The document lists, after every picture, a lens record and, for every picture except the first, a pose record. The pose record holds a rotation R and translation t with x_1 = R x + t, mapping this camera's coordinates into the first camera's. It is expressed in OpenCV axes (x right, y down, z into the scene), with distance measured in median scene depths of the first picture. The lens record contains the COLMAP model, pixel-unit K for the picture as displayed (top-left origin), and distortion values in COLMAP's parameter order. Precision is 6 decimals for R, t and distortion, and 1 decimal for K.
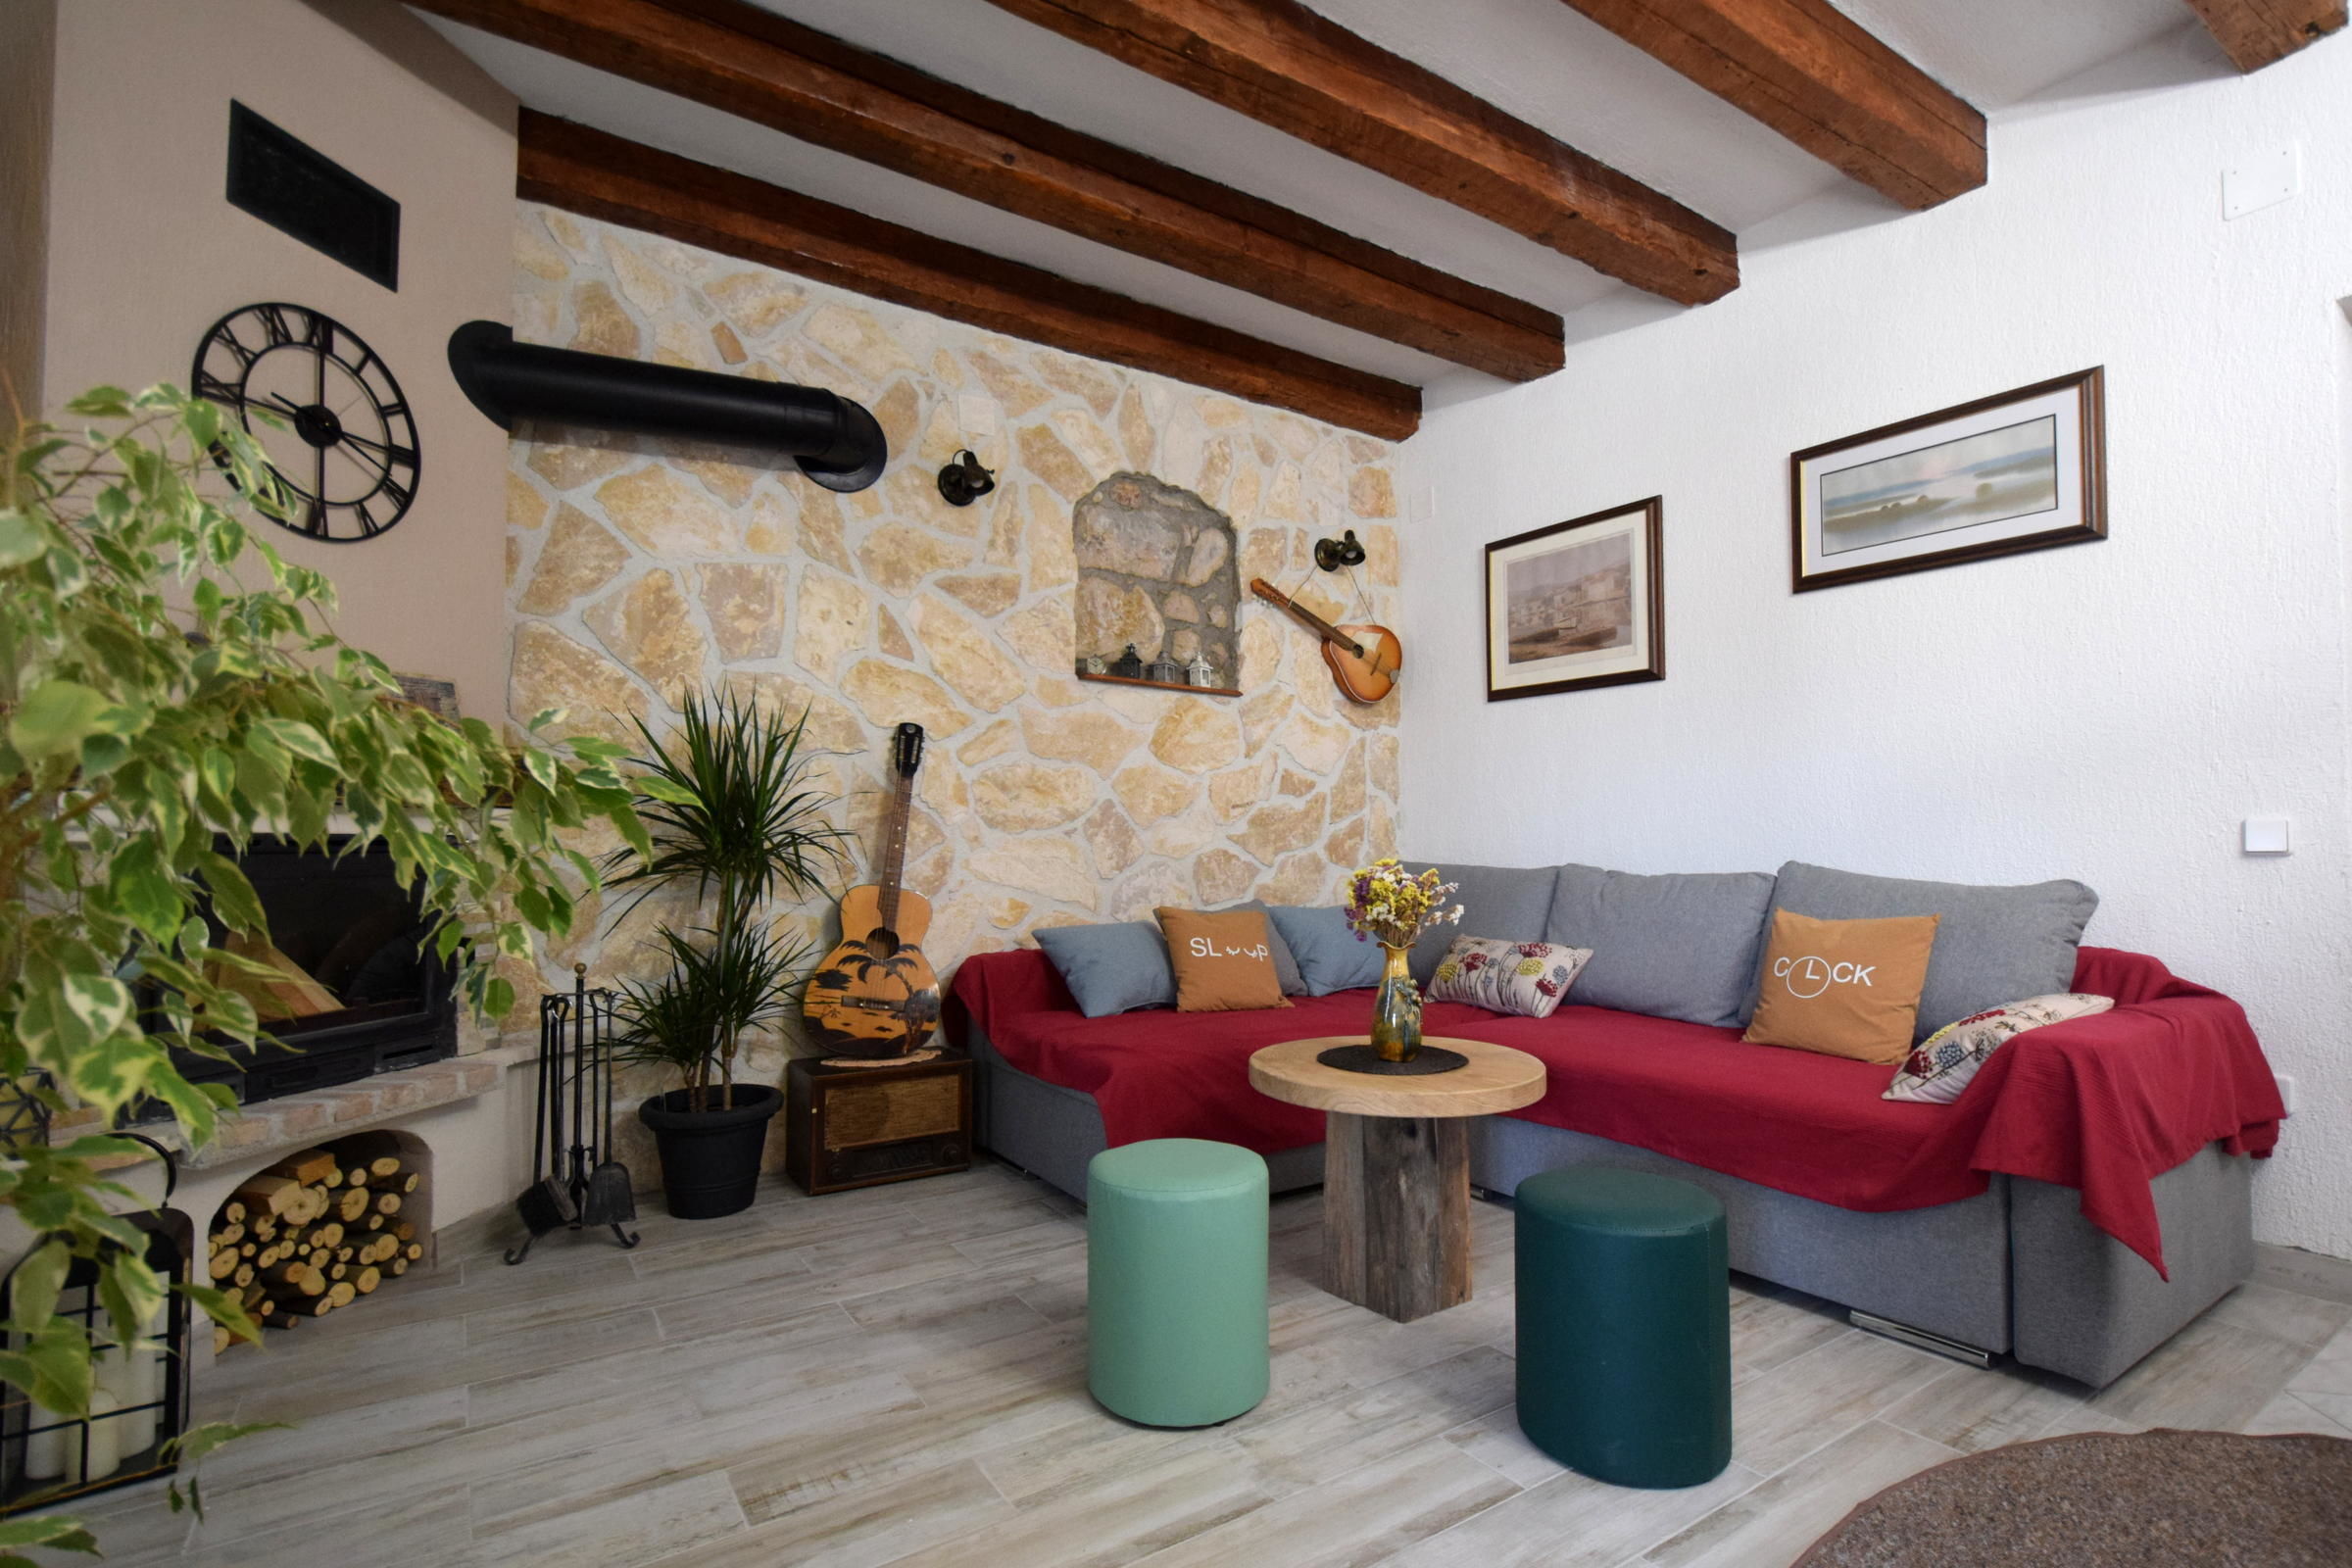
lens RADIAL K [[1089.1, 0, 1185.8], [0, 1089.1, 817.8], [0, 0, 1]] dist [0.011810, -0.012527]
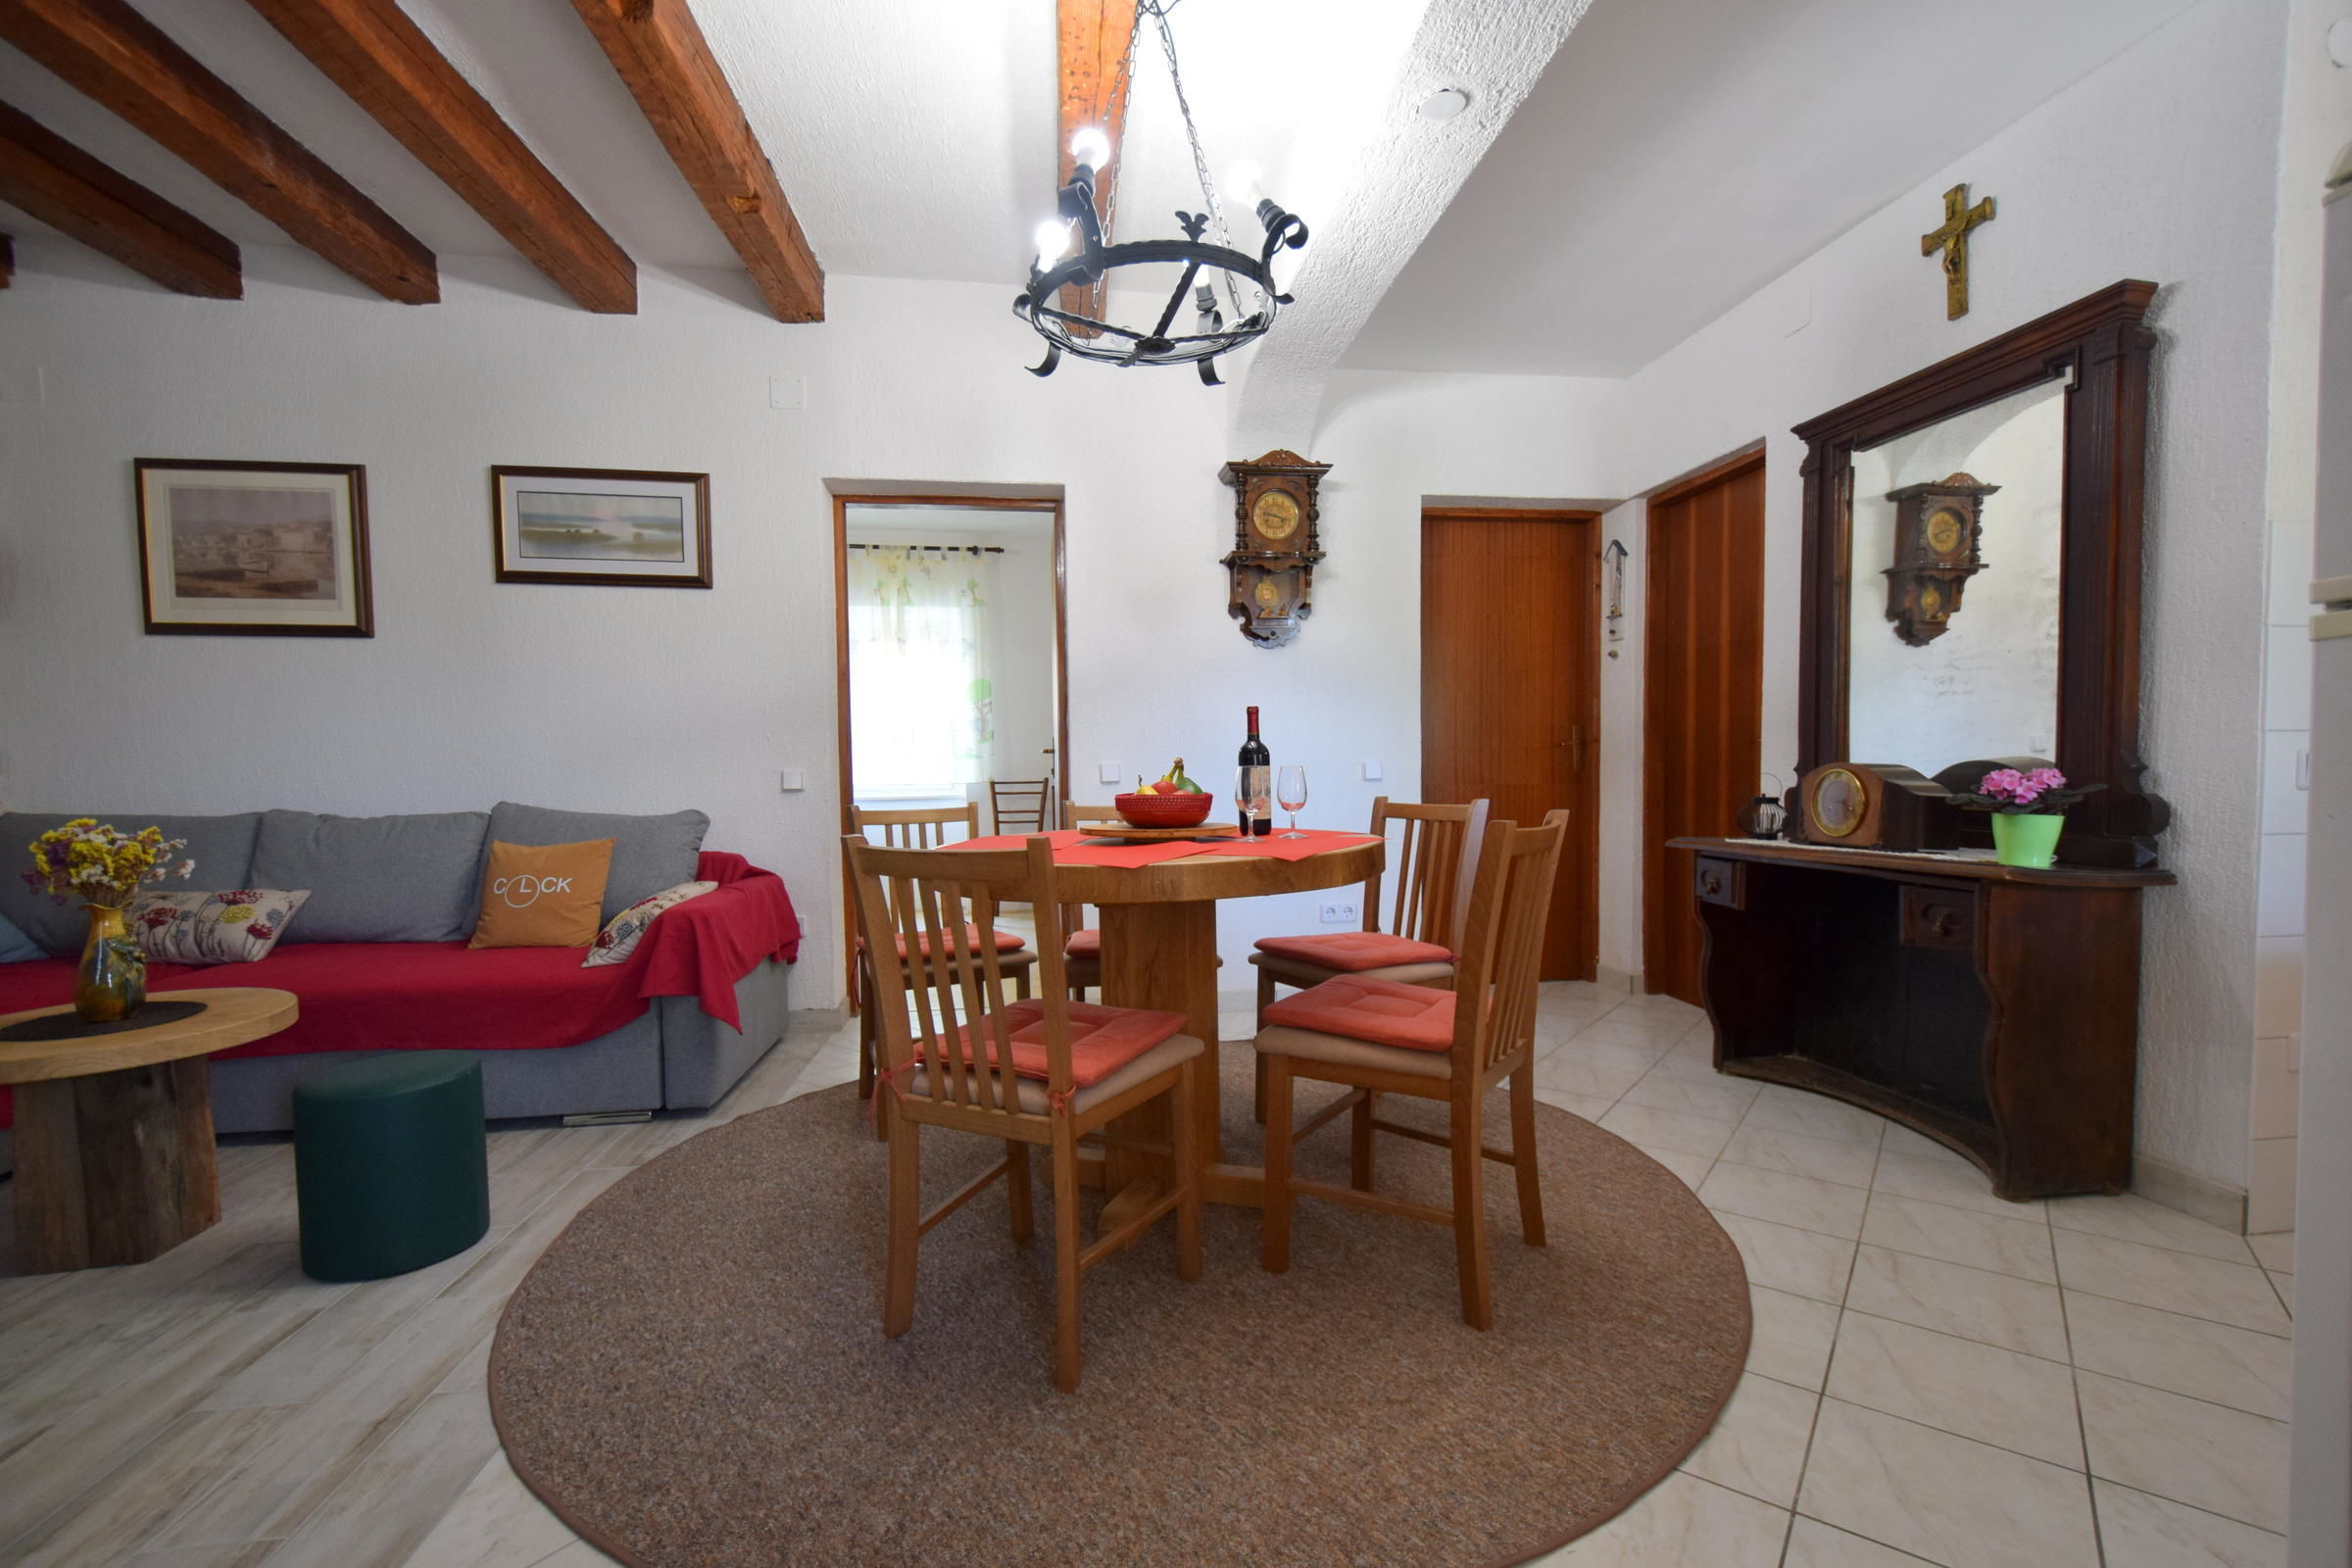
lens RADIAL K [[1020.5, 0, 1184.8], [0, 1020.5, 817.0], [0, 0, 1]] dist [0.012537, -0.011007]
pose [[0.437971, -0.049883, 0.897604, -0.144383], [-0.015692, 0.997883, 0.063113, -0.026544], [-0.898852, -0.041727, 0.436262, -0.198557]]
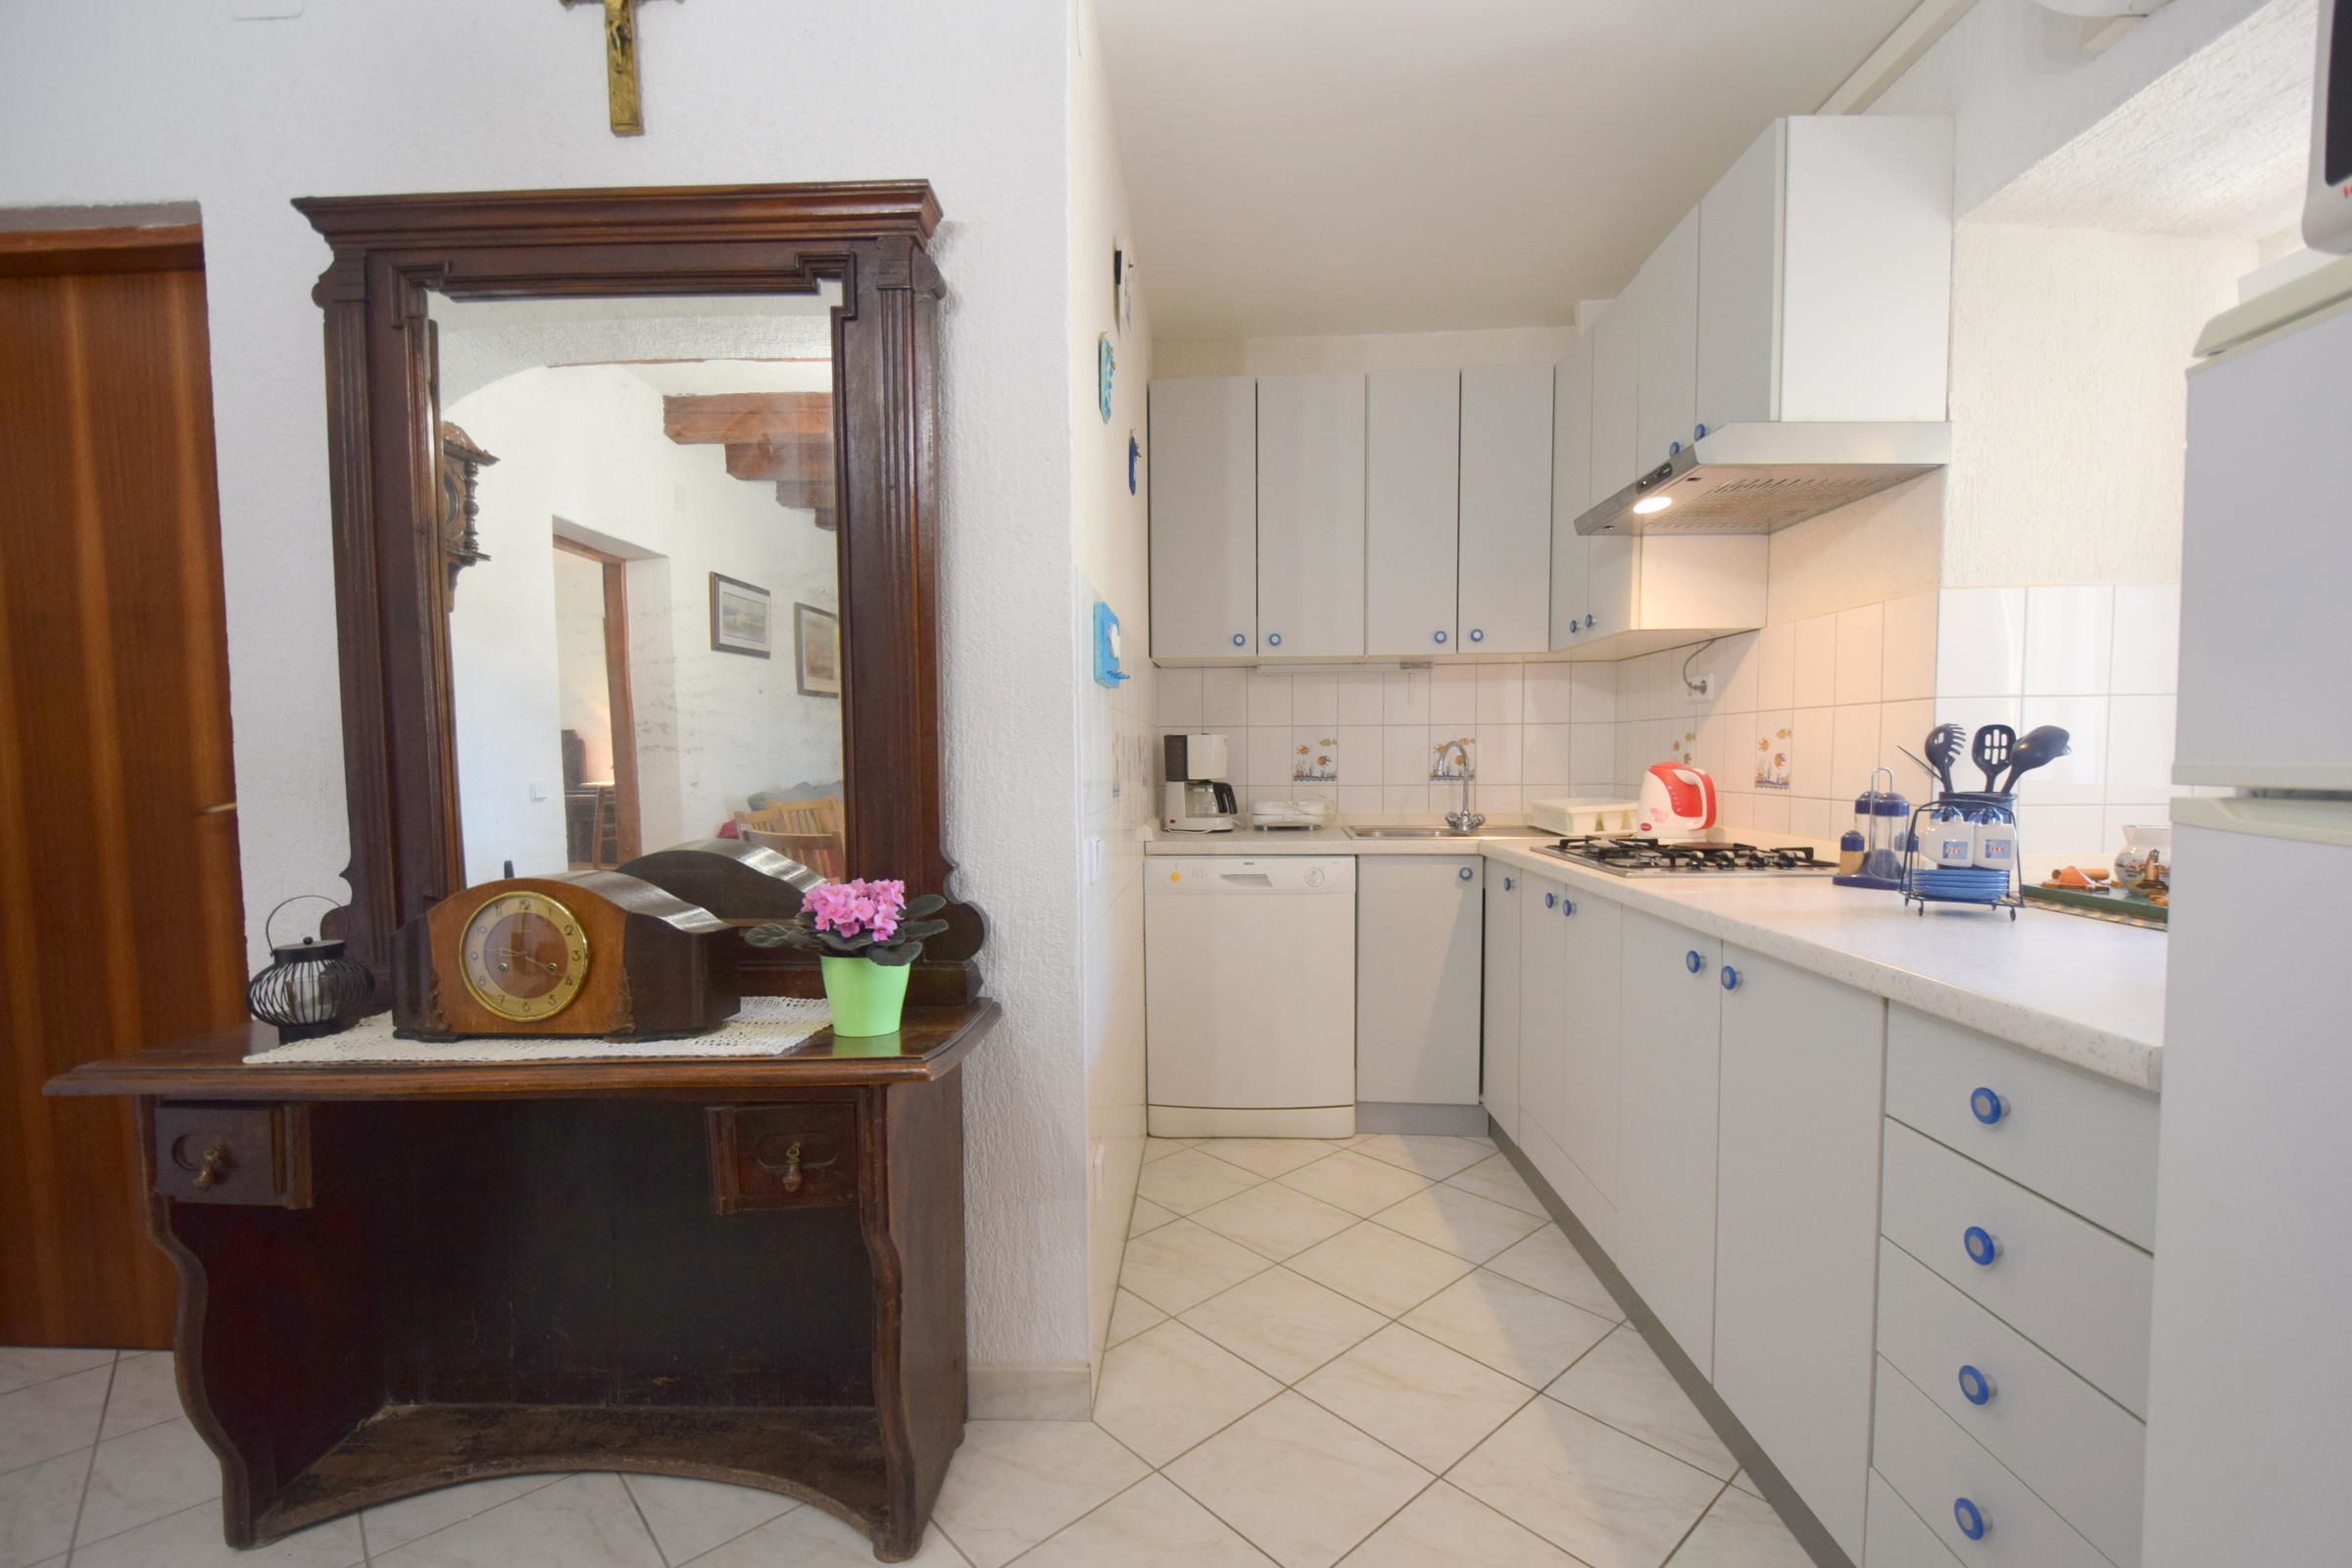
lens RADIAL K [[1020.5, 0, 1184.8], [0, 1020.5, 817.0], [0, 0, 1]] dist [0.012537, -0.011007]
pose [[-0.807783, -0.028434, 0.588793, 0.352218], [-0.009575, 0.999337, 0.035123, -0.069441], [-0.589402, 0.022734, -0.807520, -0.130519]]
